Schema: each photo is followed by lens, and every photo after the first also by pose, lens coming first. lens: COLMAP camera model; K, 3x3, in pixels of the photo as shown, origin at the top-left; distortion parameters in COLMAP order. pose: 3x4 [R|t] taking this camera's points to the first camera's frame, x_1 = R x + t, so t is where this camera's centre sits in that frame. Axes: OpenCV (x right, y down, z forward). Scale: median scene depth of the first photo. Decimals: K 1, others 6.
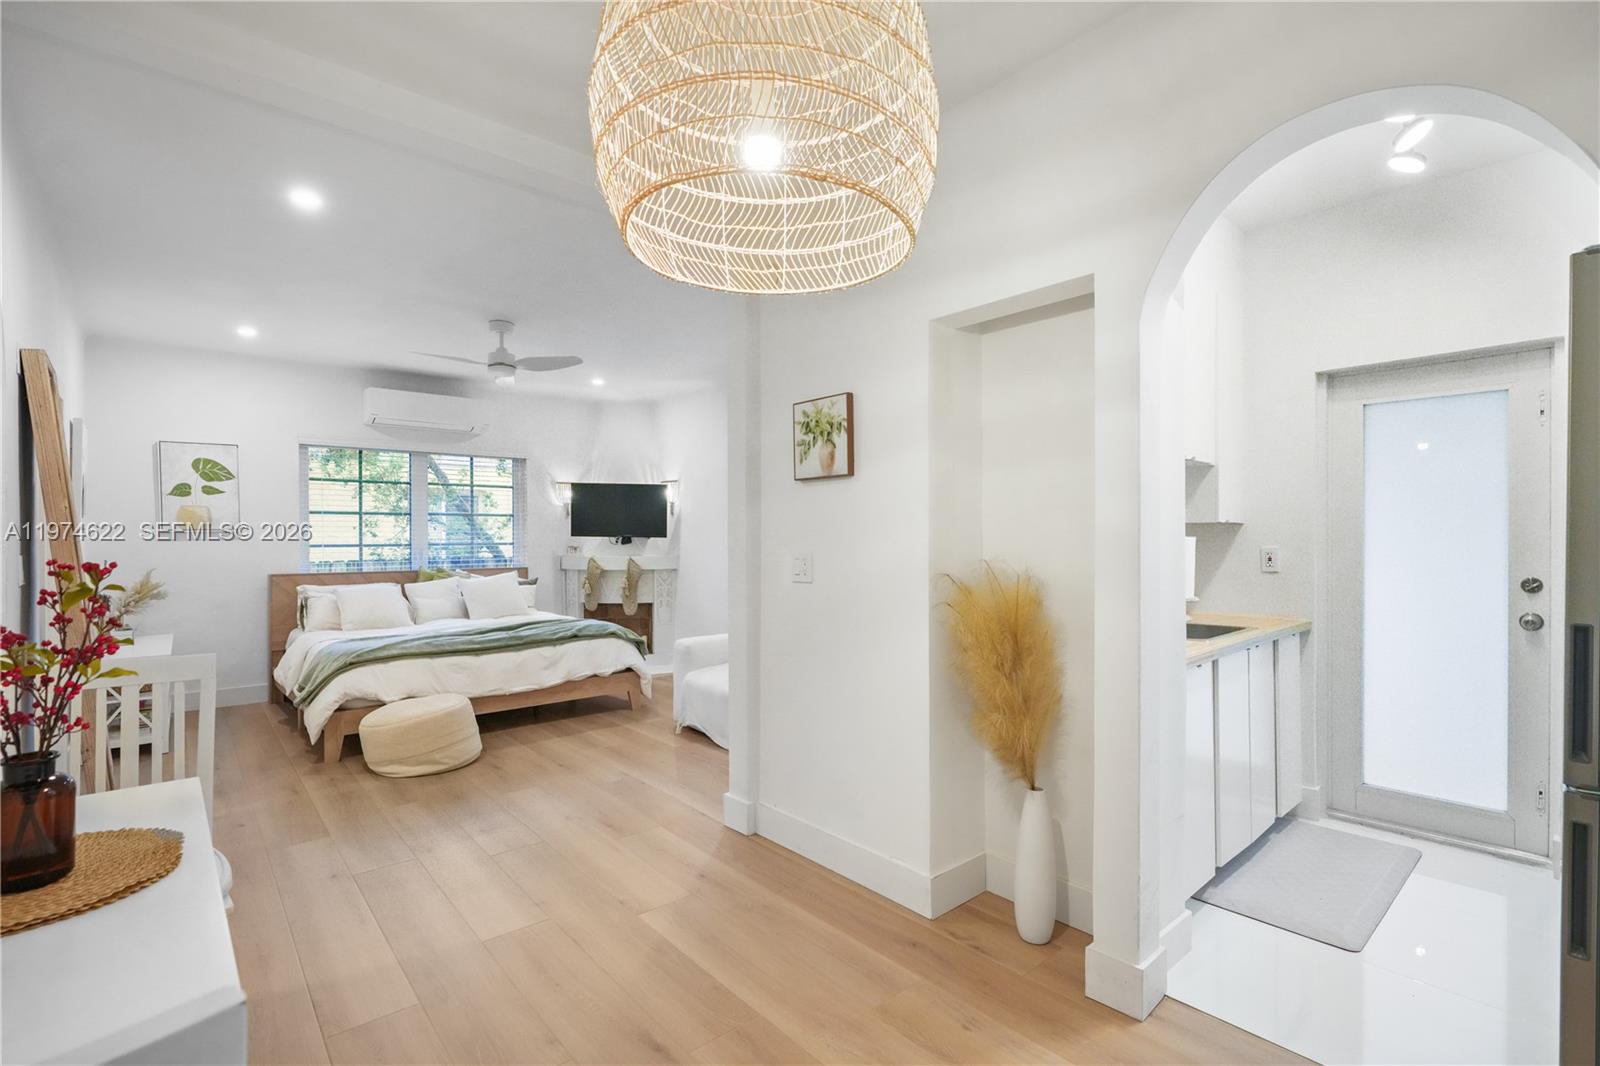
lens RADIAL K [[733.4, 0, 798.4], [0, 733.4, 534.8], [0, 0, 1]] dist [-0.021990, -0.000363]
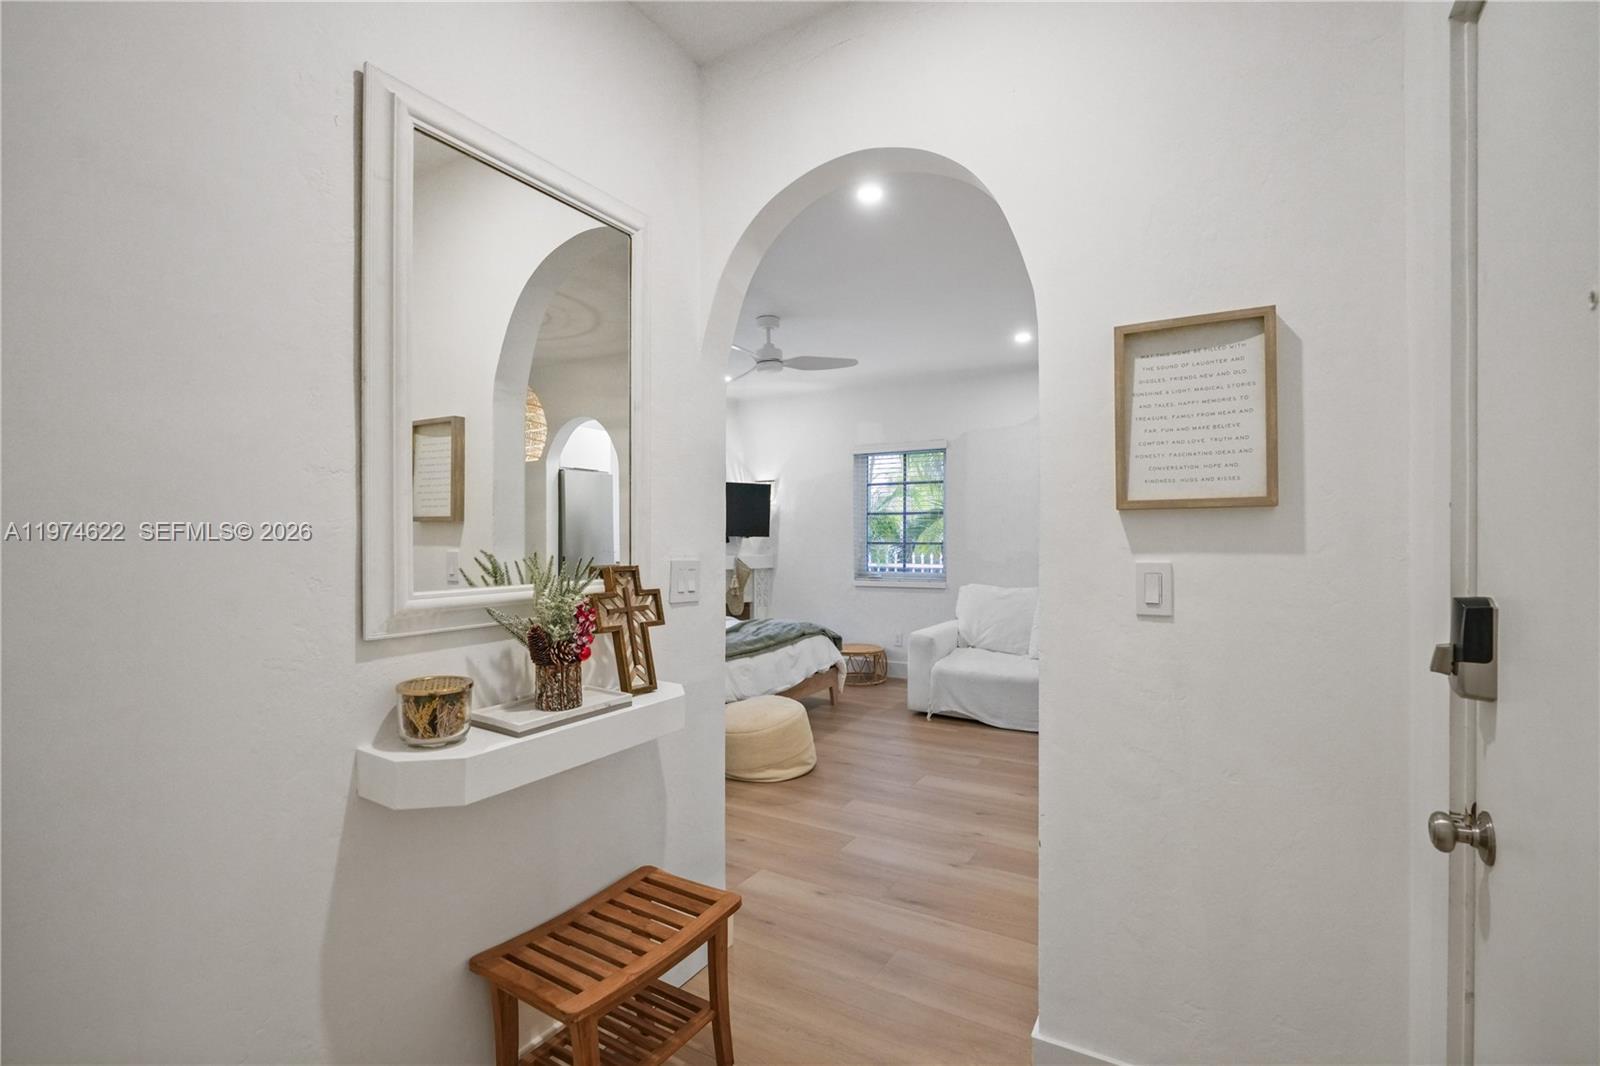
lens RADIAL K [[733.4, 0, 791.9], [0, 733.4, 530.0], [0, 0, 1]] dist [-0.021990, -0.000363]
pose [[0.956879, -0.000566, 0.290485, -0.665190], [0.002884, 0.999967, -0.007549, 0.003702], [-0.290471, 0.008061, 0.956850, 0.044745]]
